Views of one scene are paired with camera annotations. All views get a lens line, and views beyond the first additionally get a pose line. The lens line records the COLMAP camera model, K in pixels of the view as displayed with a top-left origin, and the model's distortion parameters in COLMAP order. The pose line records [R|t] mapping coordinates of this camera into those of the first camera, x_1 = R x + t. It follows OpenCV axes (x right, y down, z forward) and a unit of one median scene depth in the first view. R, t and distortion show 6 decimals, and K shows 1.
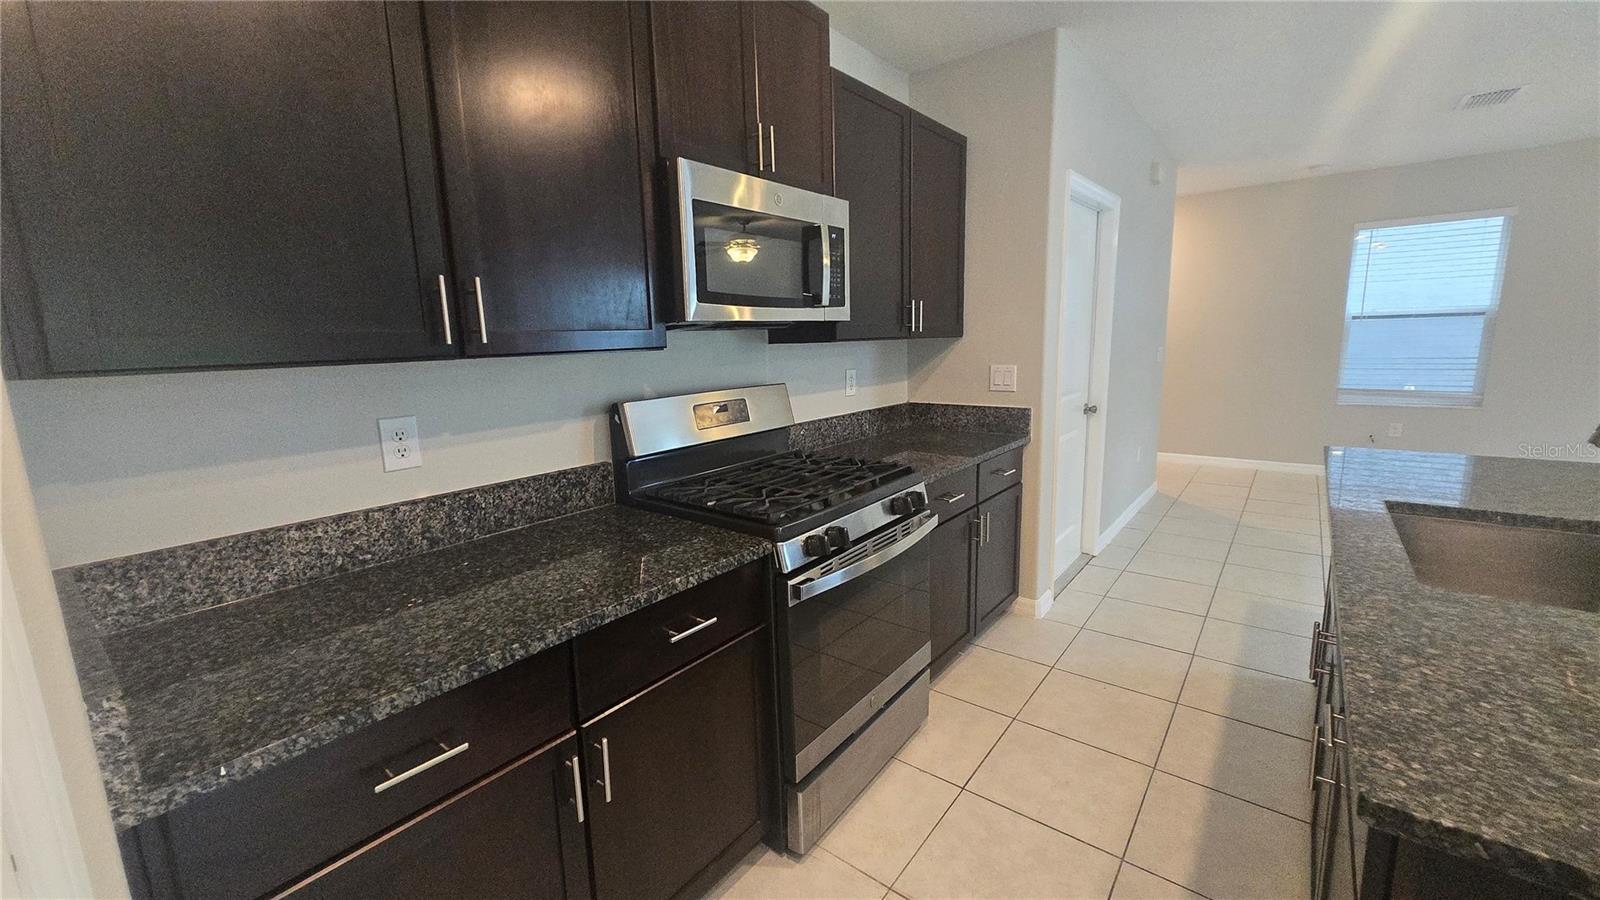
lens RADIAL K [[631.4, 0, 799.9], [0, 631.4, 442.5], [0, 0, 1]] dist [0.003218, -0.000914]
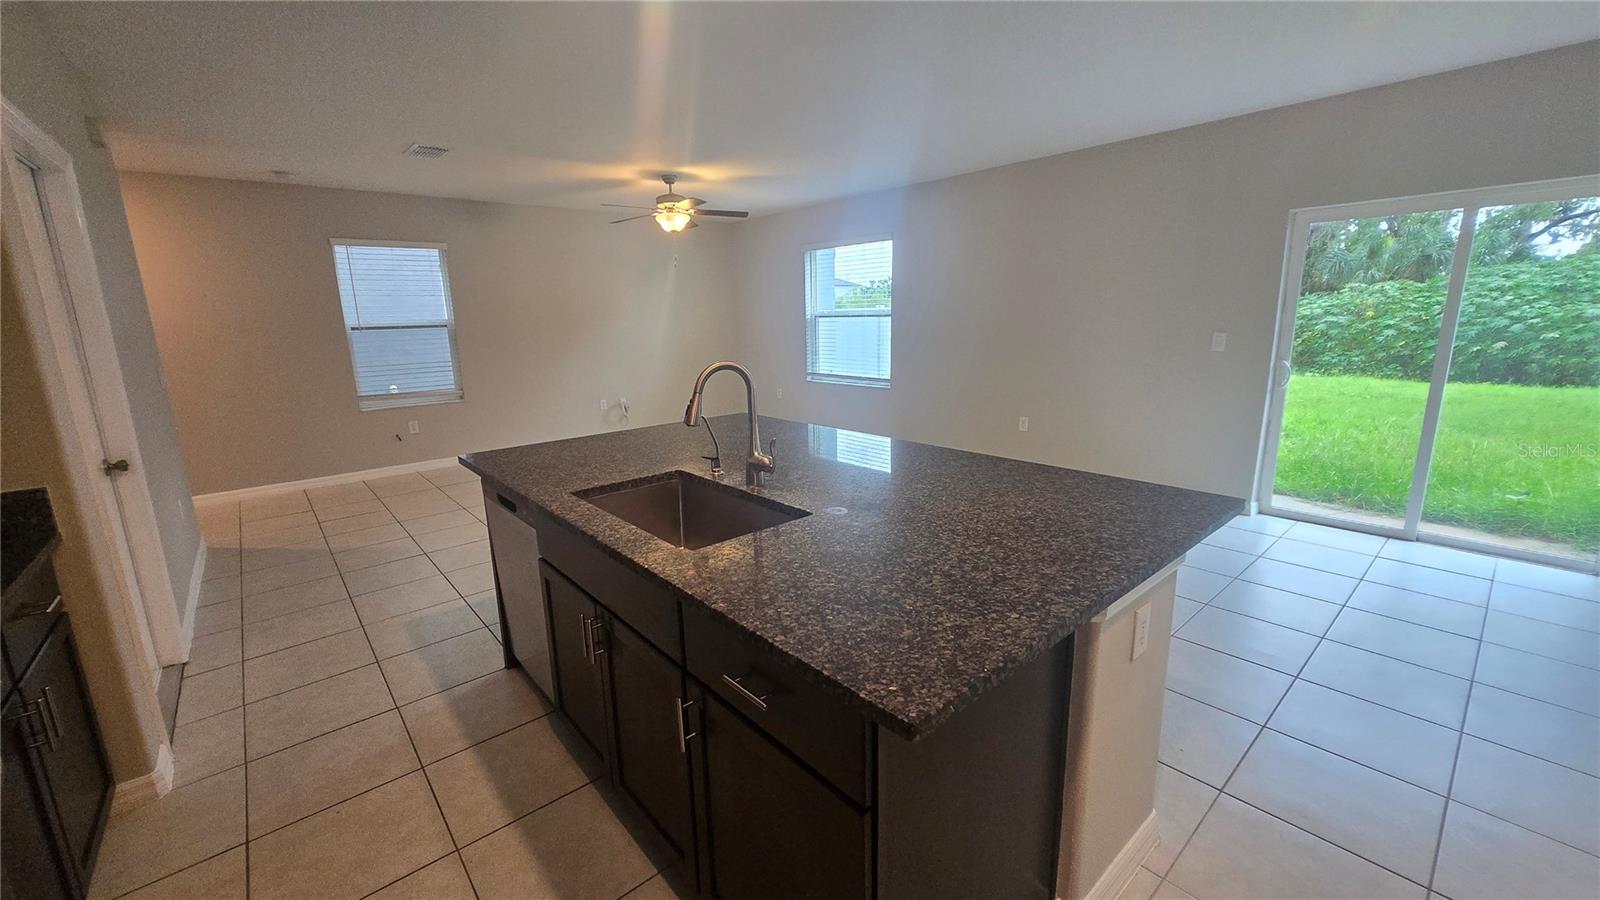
lens RADIAL K [[631.4, 0, 800.1], [0, 631.4, 446.6], [0, 0, 1]] dist [0.003218, -0.000914]
pose [[0.199035, -0.178750, 0.963553, -0.049705], [0.184369, 0.972497, 0.142326, -0.036497], [-0.962493, 0.149322, 0.226517, 0.138122]]
